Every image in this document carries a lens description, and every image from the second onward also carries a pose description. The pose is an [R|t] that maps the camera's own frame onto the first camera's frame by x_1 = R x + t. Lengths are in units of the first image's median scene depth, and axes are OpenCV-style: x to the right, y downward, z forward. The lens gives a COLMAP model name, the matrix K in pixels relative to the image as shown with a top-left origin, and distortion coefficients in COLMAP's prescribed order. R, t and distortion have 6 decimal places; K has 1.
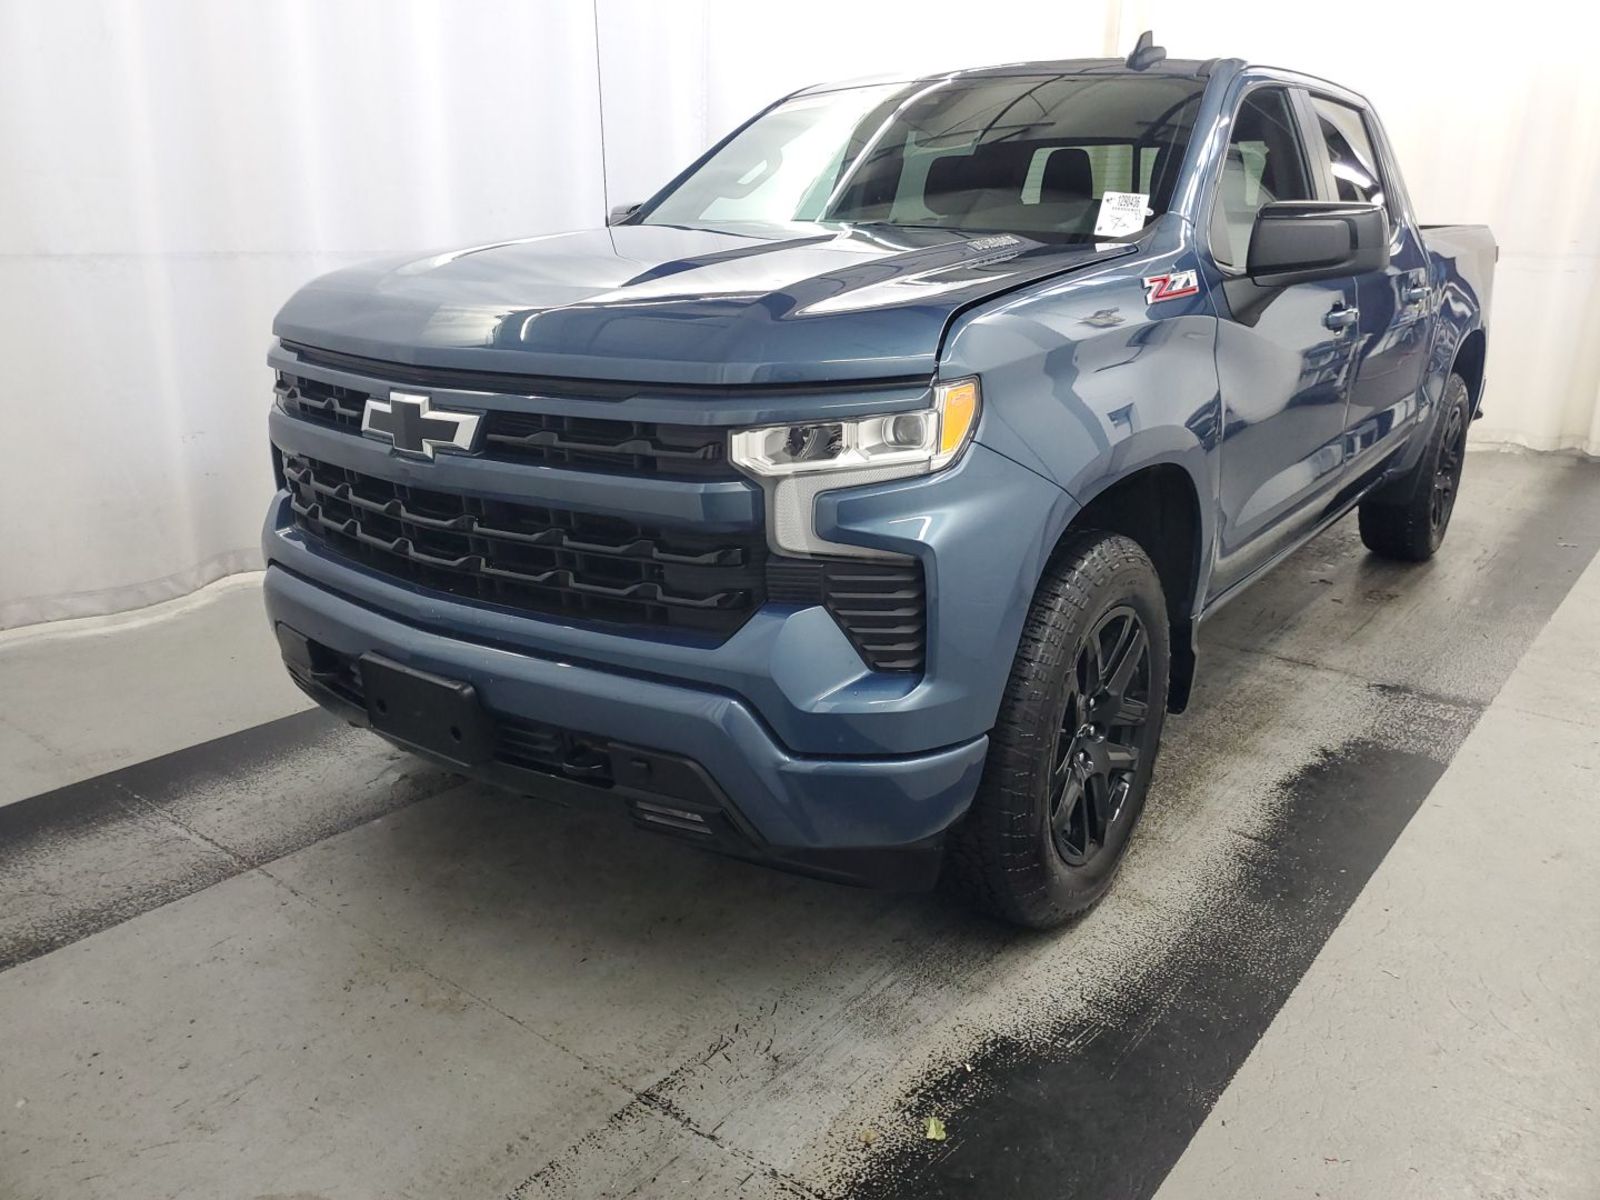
lens RADIAL K [[1373.3, 0, 808.9], [0, 1373.3, 581.9], [0, 0, 1]] dist [0.018074, -0.027426]
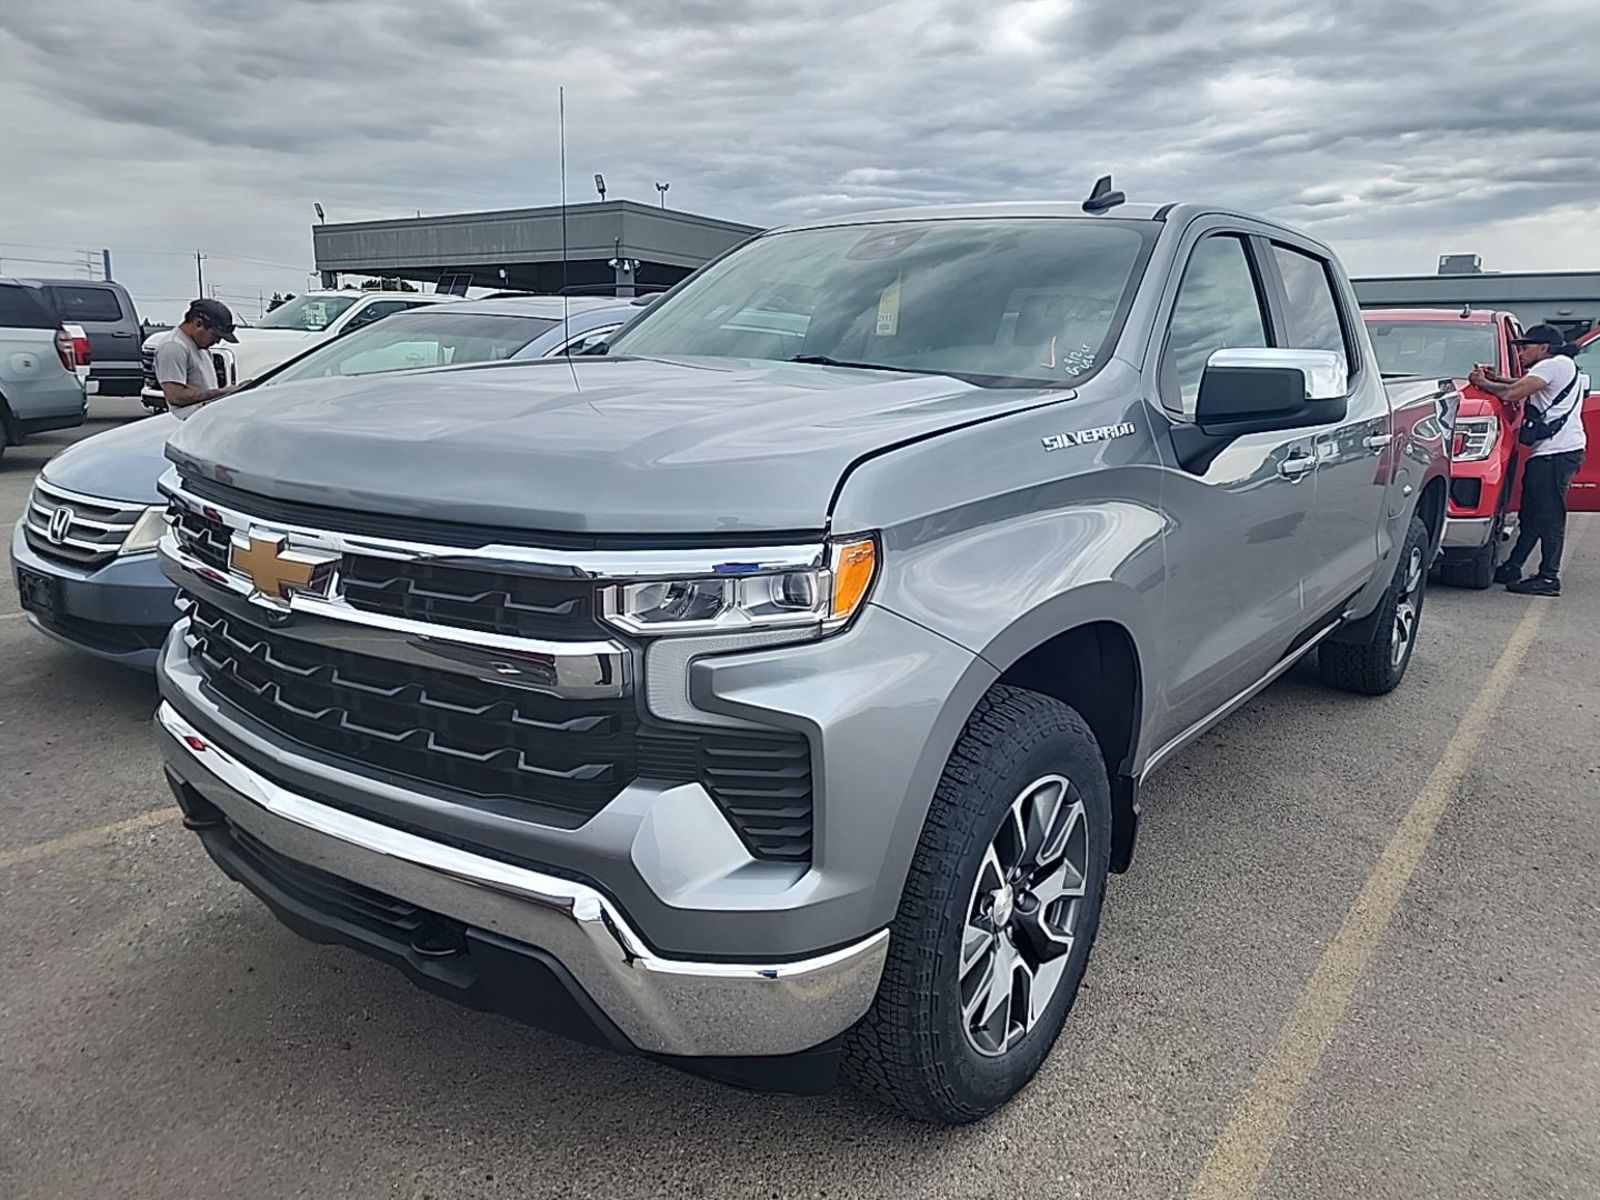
lens RADIAL K [[1250.3, 0, 836.0], [0, 1250.3, 612.8], [0, 0, 1]] dist [0.040826, -0.036940]
pose [[0.999674, 0.024757, 0.006234, 0.086404], [-0.024381, 0.998215, -0.054511, -0.048046], [-0.007573, 0.054341, 0.998494, 0.175256]]
